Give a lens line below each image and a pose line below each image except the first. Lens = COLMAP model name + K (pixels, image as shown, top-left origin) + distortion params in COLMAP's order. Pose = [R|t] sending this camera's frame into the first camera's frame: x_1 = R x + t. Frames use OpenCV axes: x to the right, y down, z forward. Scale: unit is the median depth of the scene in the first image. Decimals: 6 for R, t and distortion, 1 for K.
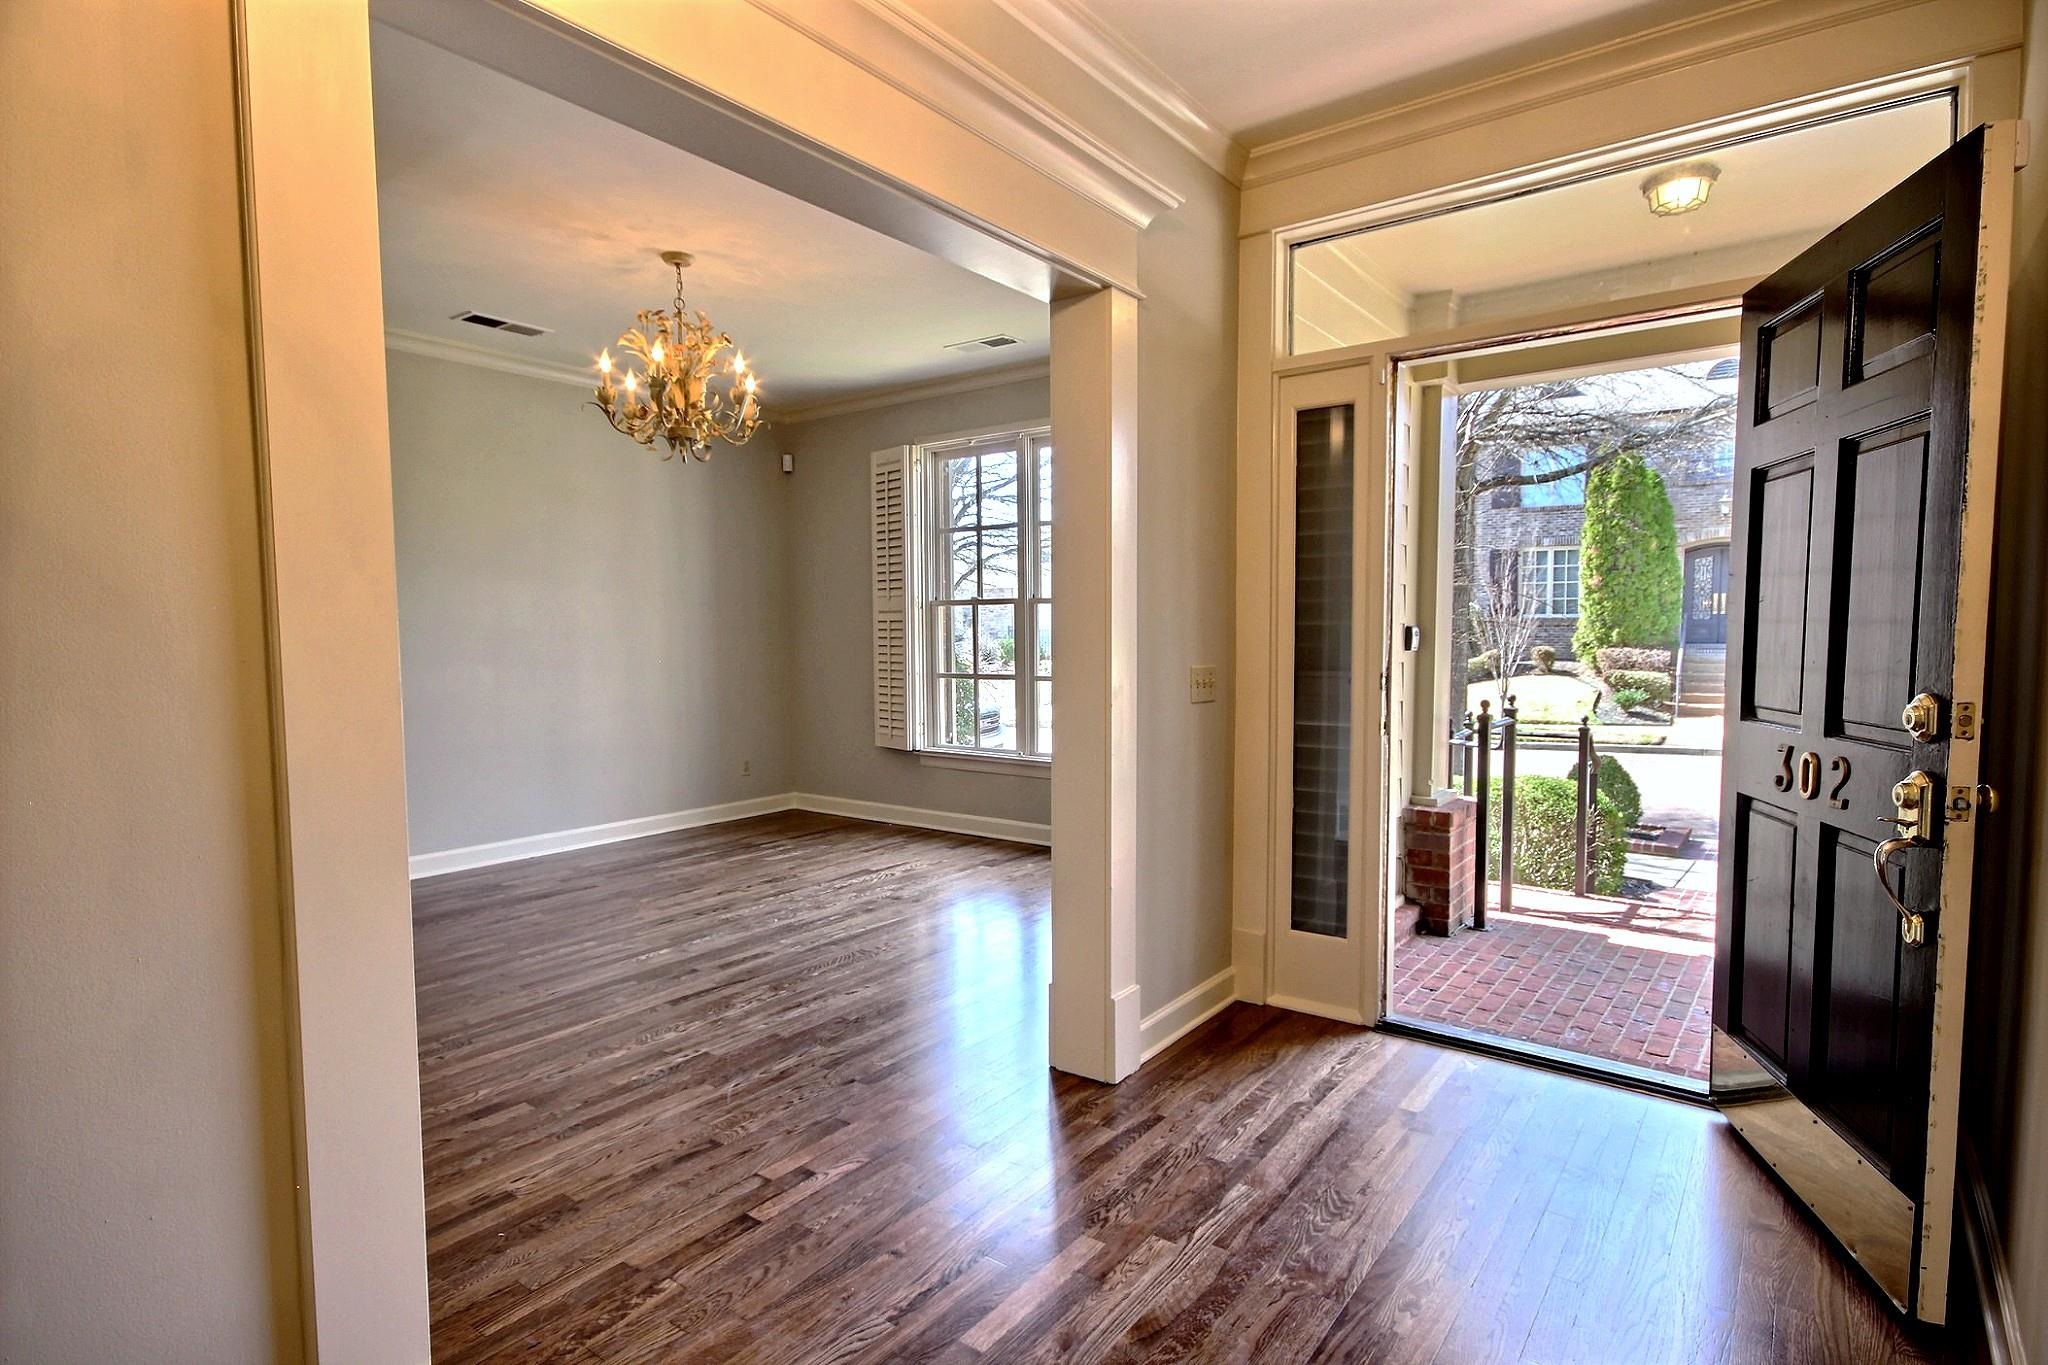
lens RADIAL K [[1046.9, 0, 1015.5], [0, 1046.9, 693.9], [0, 0, 1]] dist [0.010460, -0.000188]
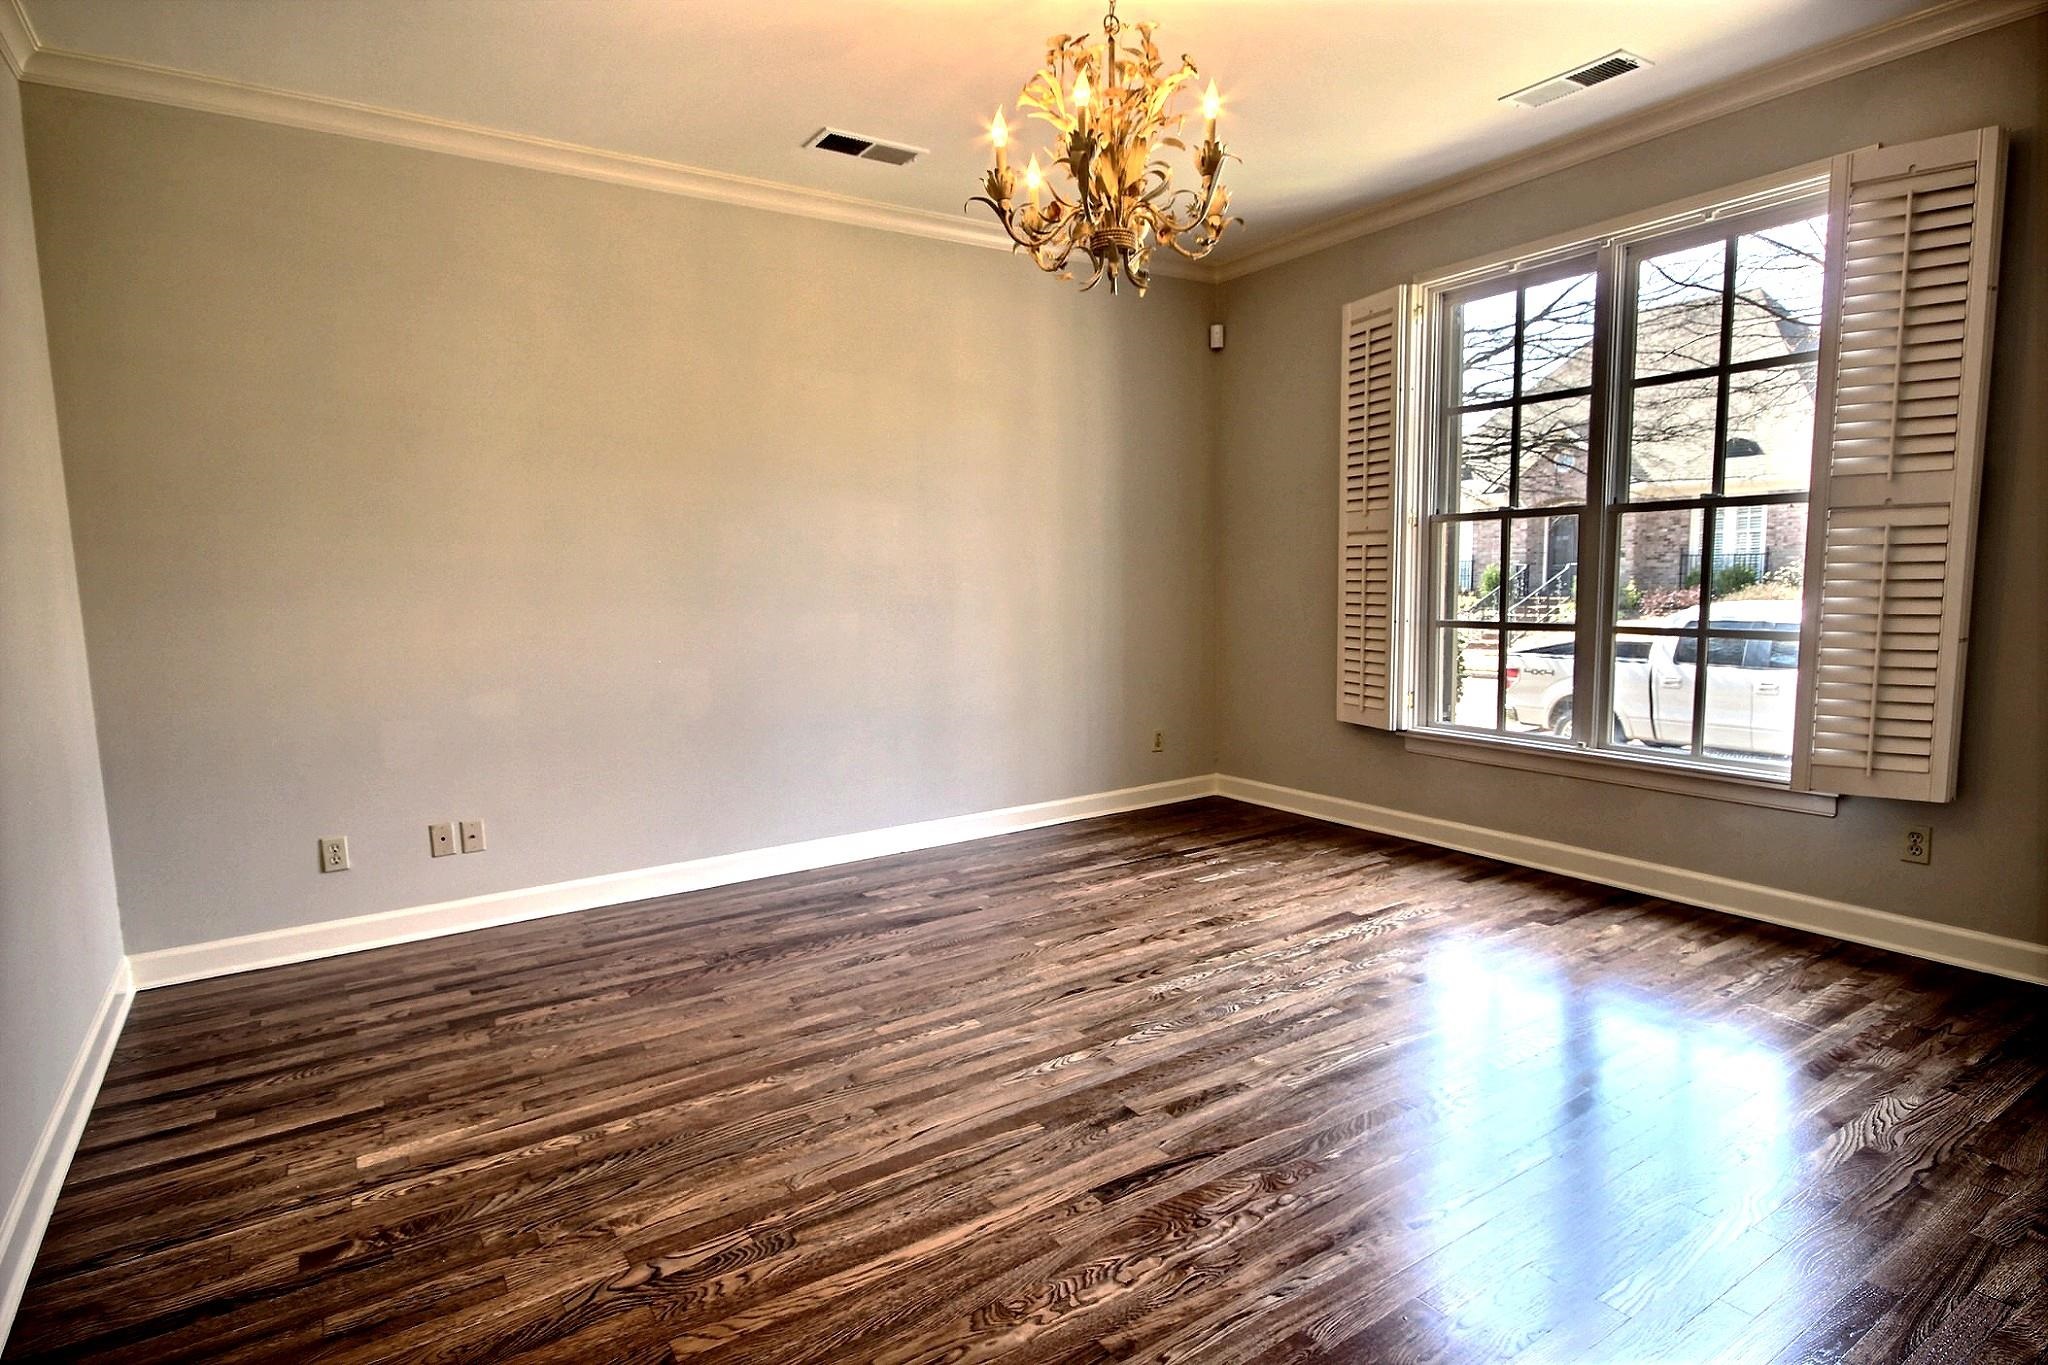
lens RADIAL K [[1084.3, 0, 1018.8], [0, 1084.3, 699.3], [0, 0, 1]] dist [0.011237, -0.001864]
pose [[0.943195, 0.028684, -0.331000, -0.138162], [-0.008094, 0.997954, 0.063418, -0.016022], [0.332142, -0.057137, 0.941497, 0.332348]]
